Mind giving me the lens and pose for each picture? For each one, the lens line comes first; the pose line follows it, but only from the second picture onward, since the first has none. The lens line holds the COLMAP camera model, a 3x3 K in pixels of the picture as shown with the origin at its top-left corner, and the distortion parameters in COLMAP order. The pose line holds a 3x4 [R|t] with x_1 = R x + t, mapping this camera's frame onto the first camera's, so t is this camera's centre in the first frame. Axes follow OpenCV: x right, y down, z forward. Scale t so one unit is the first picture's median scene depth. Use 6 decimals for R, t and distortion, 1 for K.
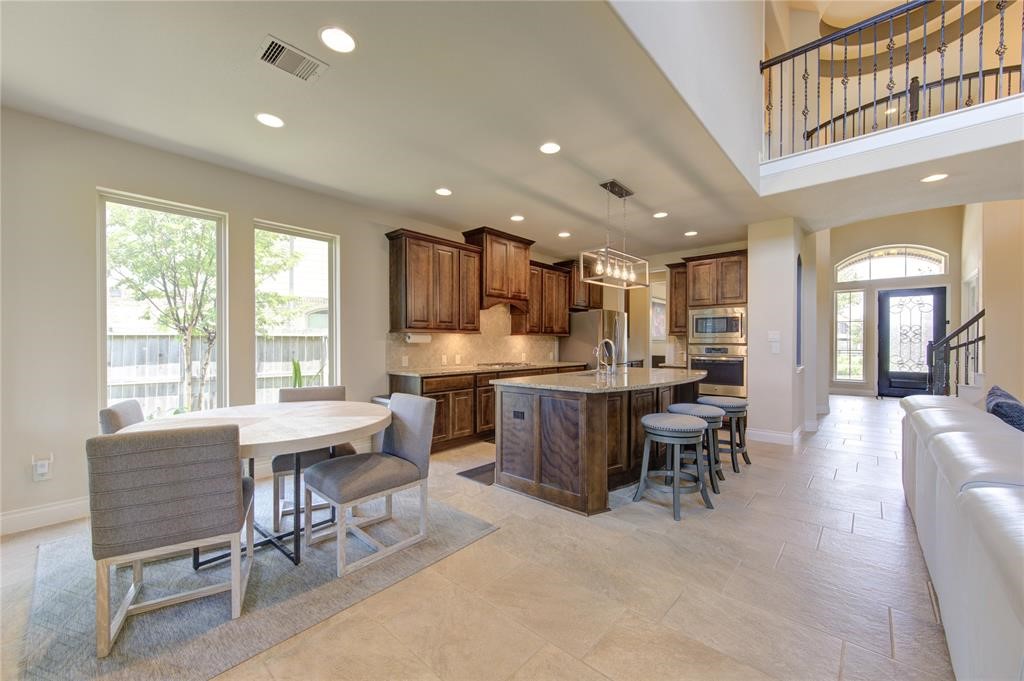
lens RADIAL K [[393.2, 0, 514.9], [0, 393.2, 342.9], [0, 0, 1]] dist [-0.010945, -0.000062]
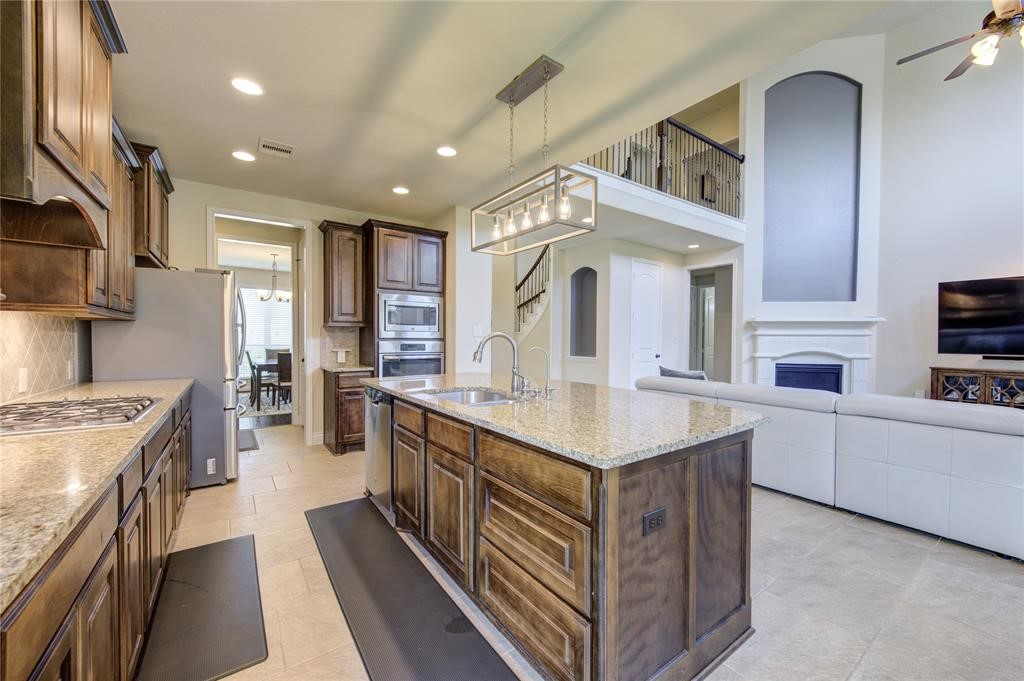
lens RADIAL K [[406.0, 0, 504.4], [0, 406.0, 343.3], [0, 0, 1]] dist [0.000728, -0.000011]
pose [[0.235773, -0.011225, 0.971743, -0.239340], [-0.003349, 0.999918, 0.012363, 0.000573], [-0.971802, -0.006169, 0.235716, 0.587059]]
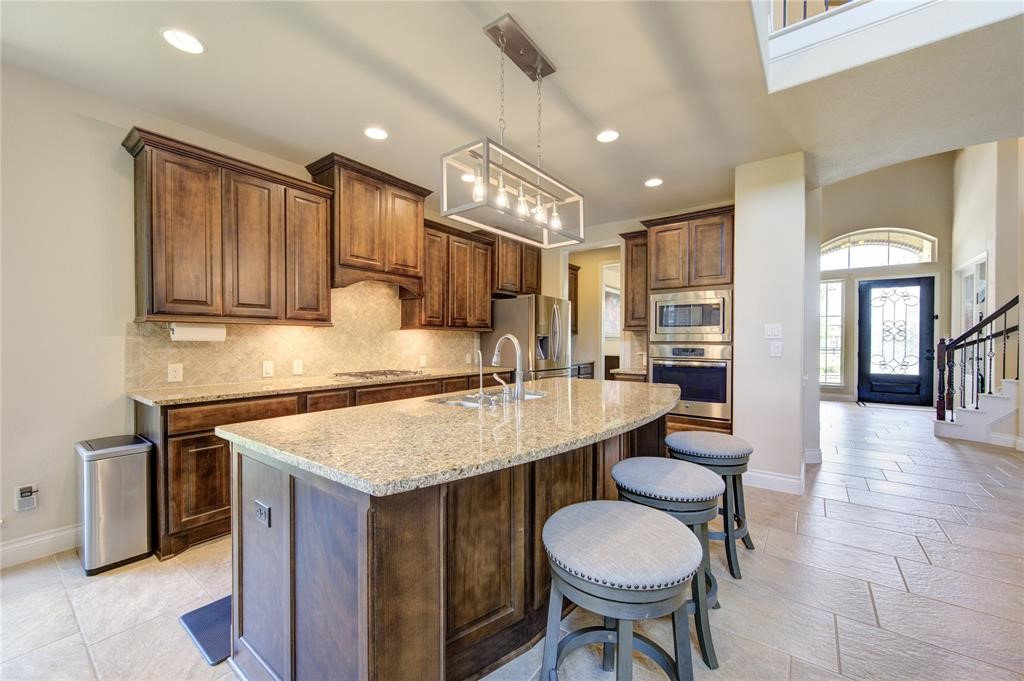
lens RADIAL K [[399.4, 0, 516.6], [0, 399.4, 344.3], [0, 0, 1]] dist [0.000178, -0.000198]
pose [[0.994983, -0.000464, 0.100043, 0.129573], [-0.000630, 0.999940, 0.010905, -0.001597], [-0.100042, -0.010914, 0.994923, 0.302084]]
